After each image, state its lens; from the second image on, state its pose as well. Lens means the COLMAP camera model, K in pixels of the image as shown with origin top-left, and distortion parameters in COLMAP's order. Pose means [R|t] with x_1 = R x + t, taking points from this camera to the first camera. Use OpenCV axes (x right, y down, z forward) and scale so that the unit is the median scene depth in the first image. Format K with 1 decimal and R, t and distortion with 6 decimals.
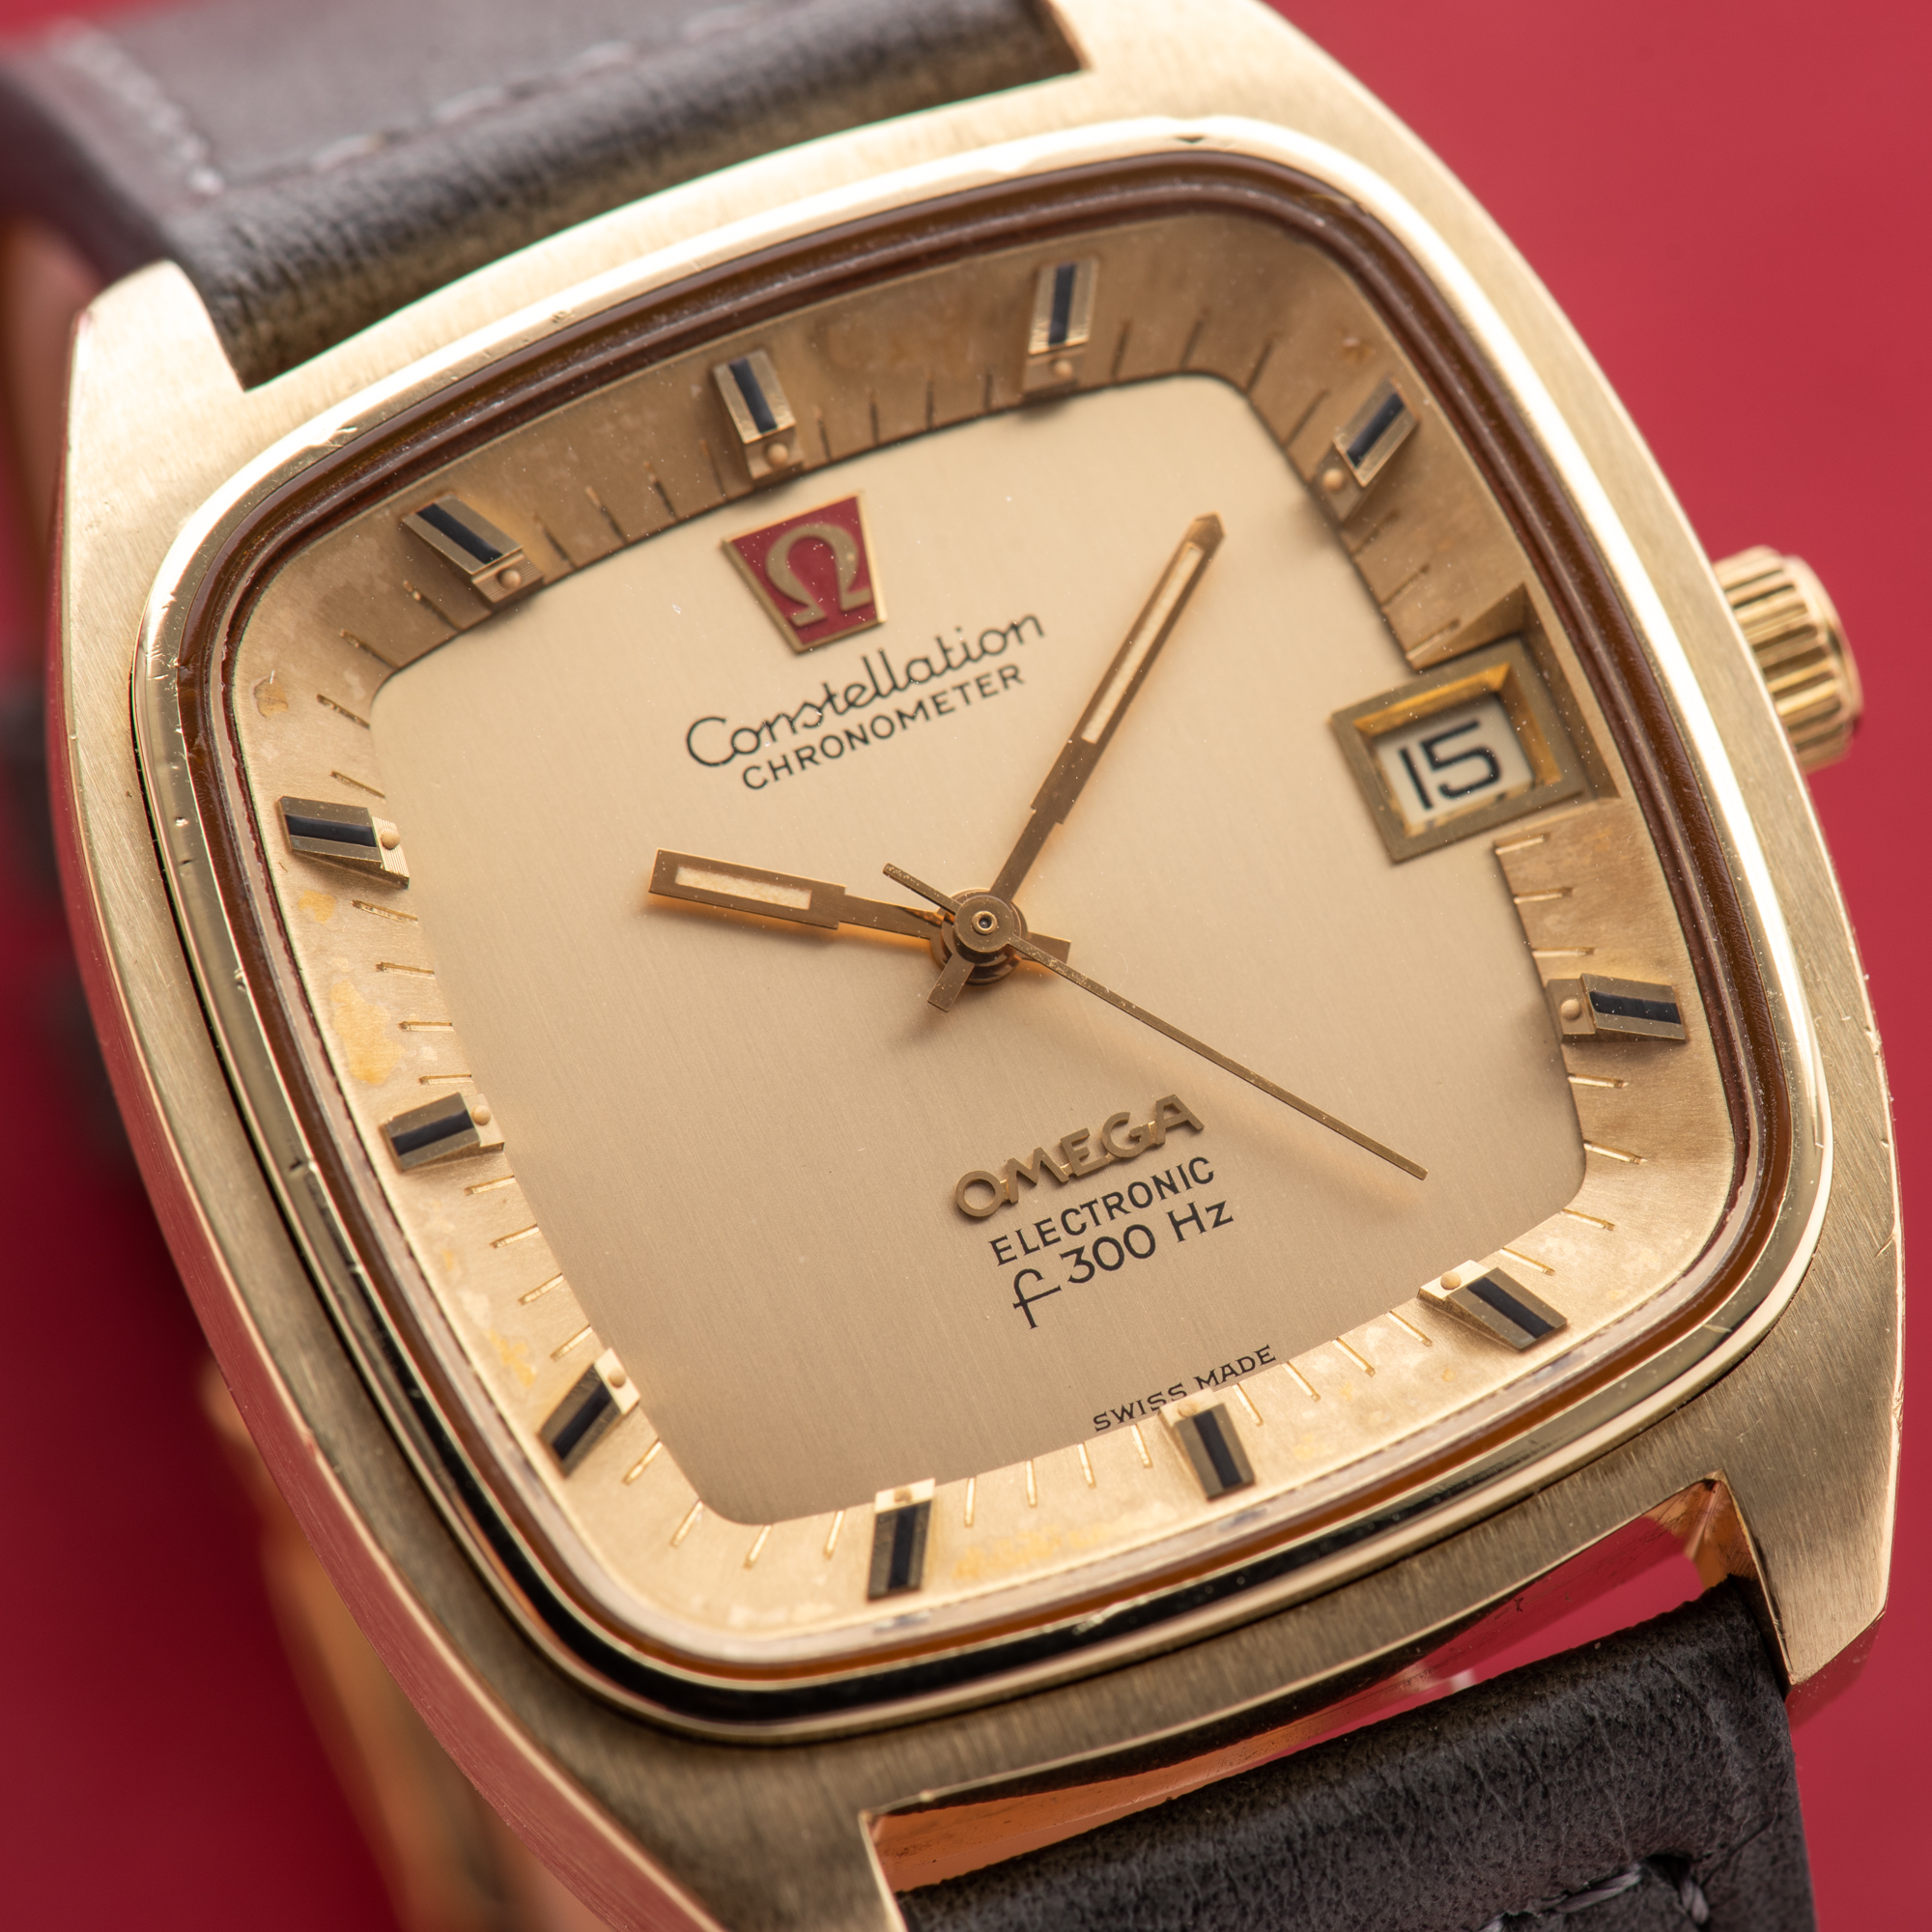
lens RADIAL K [[14085.7, 0, 967.9], [0, 14085.7, 1120.6], [0, 0, 1]] dist [-0.106893, -13.568488]
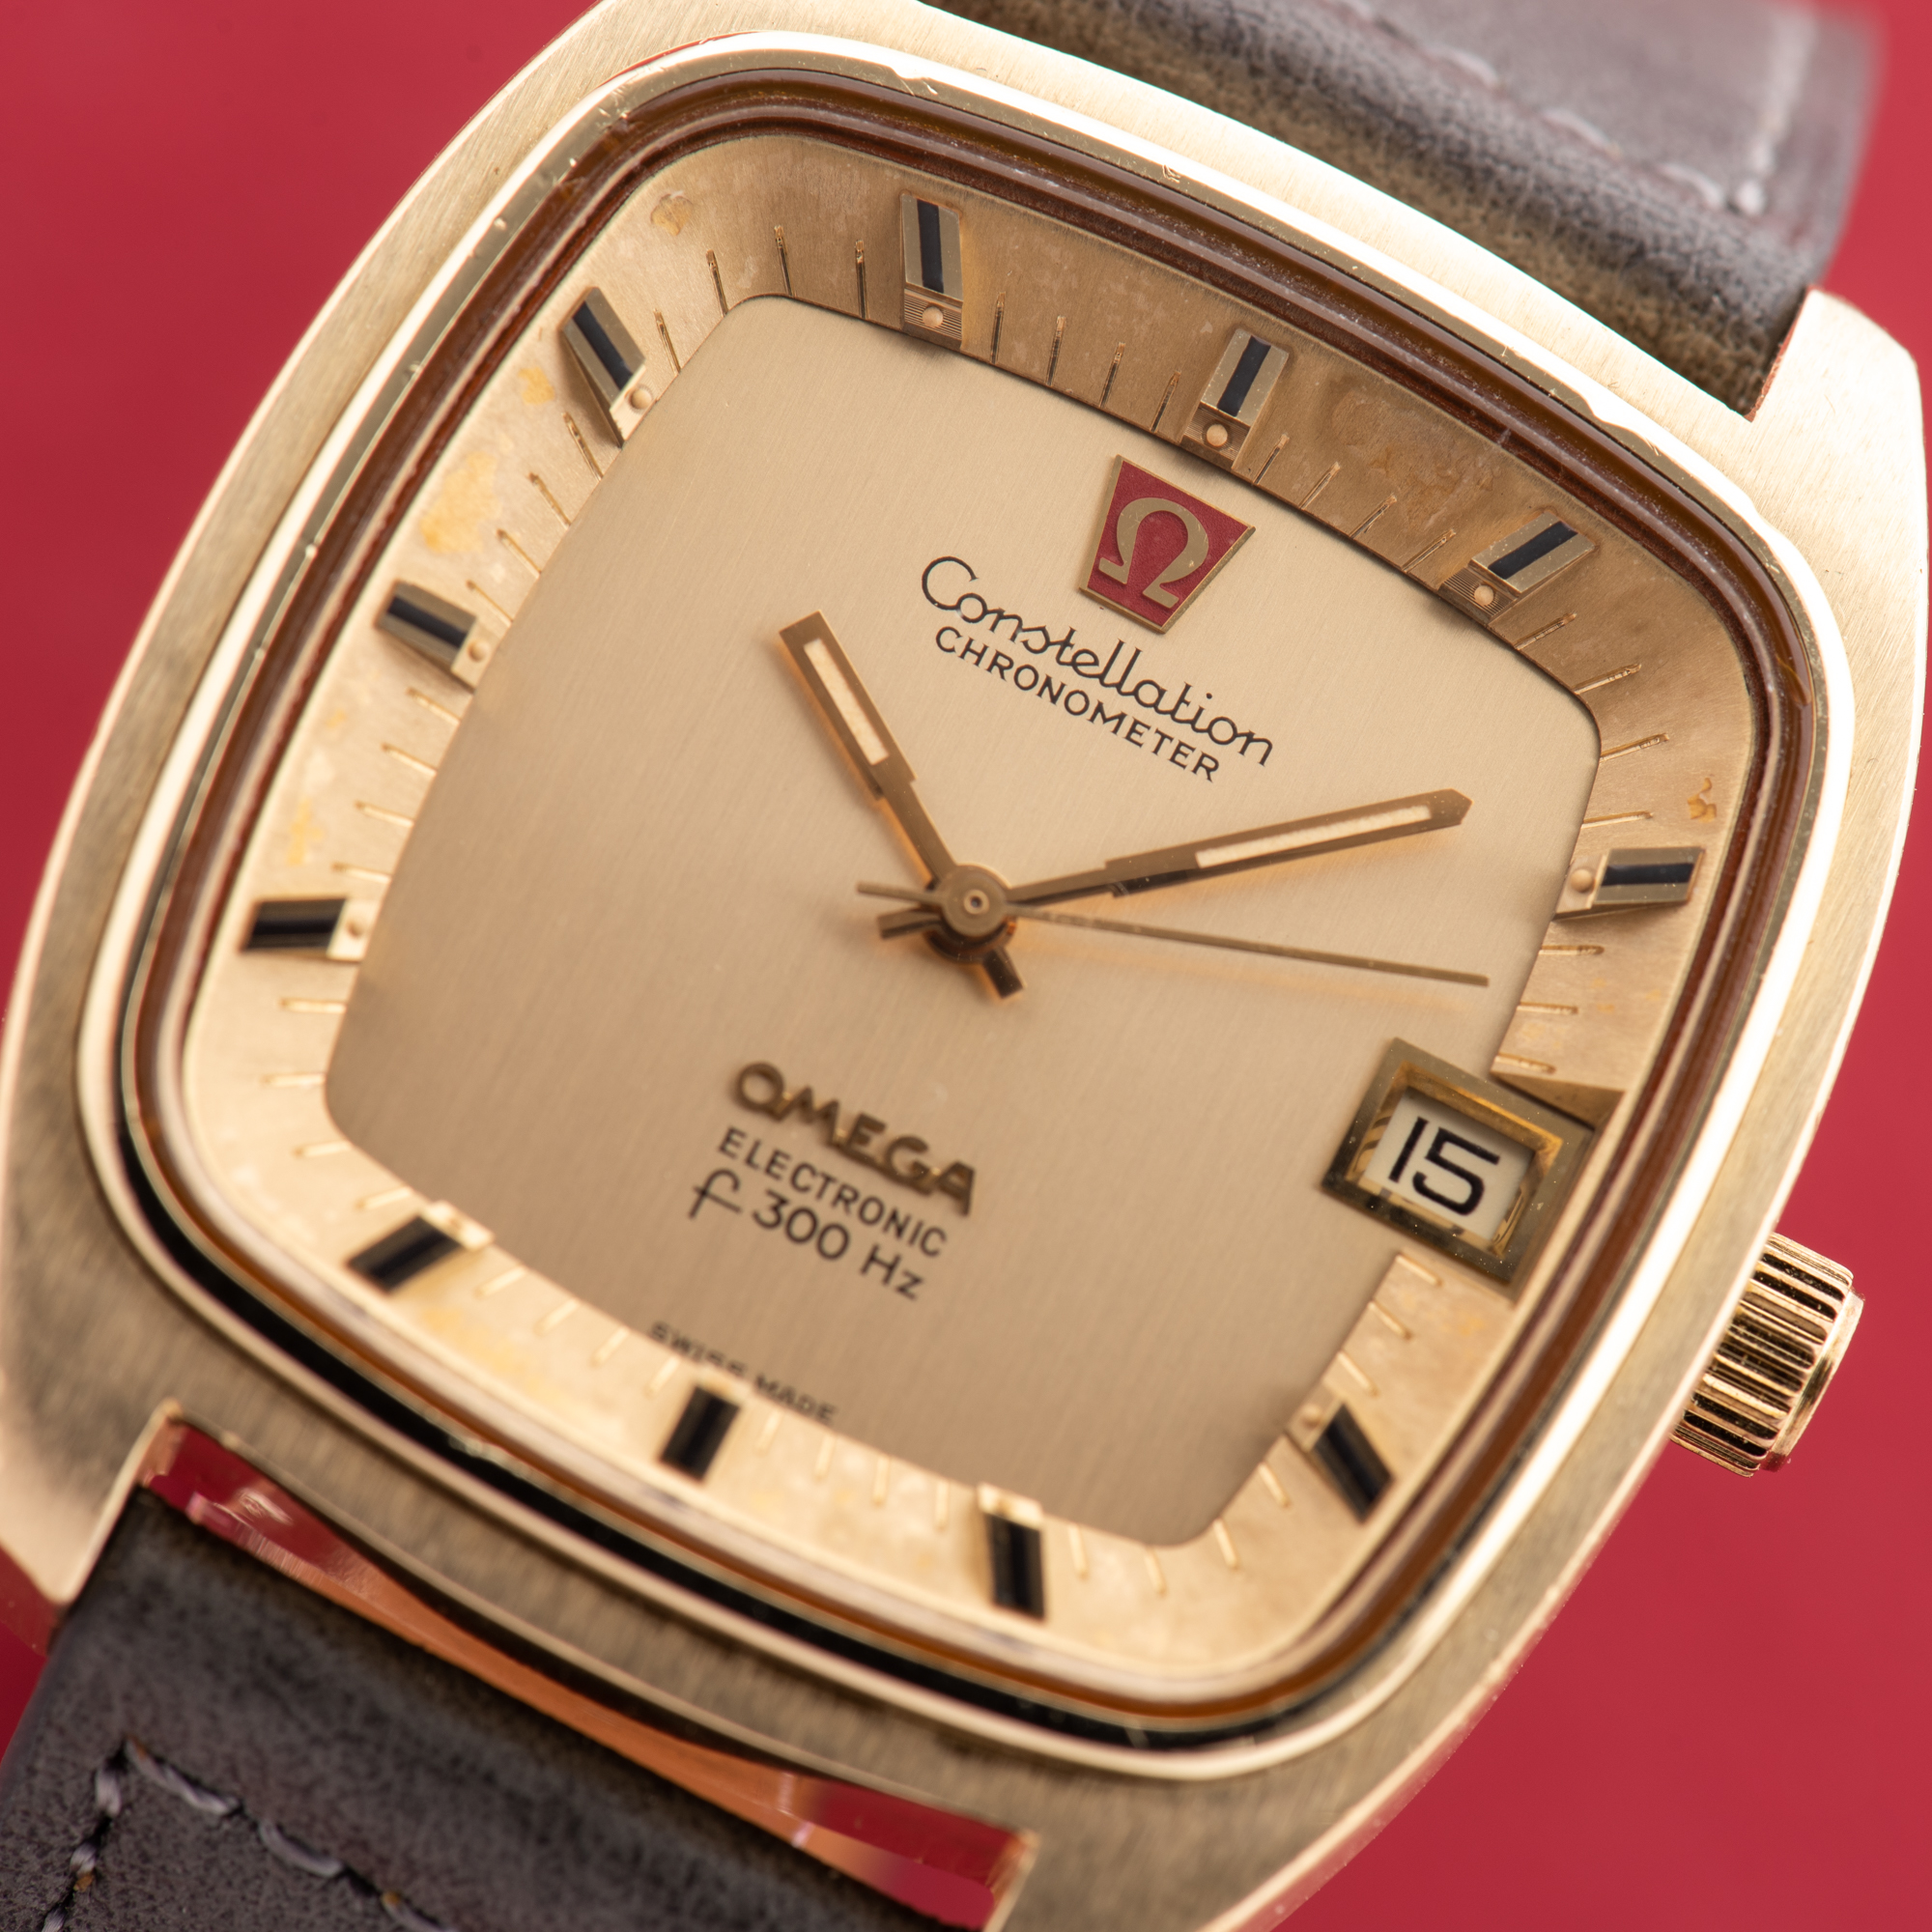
lens RADIAL K [[14085.7, 0, 967.9], [0, 14085.7, 1120.6], [0, 0, 1]] dist [-0.106893, -13.568488]
pose [[0.652778, 0.739155, -0.165921, 0.172645], [-0.740555, 0.668772, 0.065744, -0.067478], [0.159559, 0.079957, 0.983945, 0.047467]]
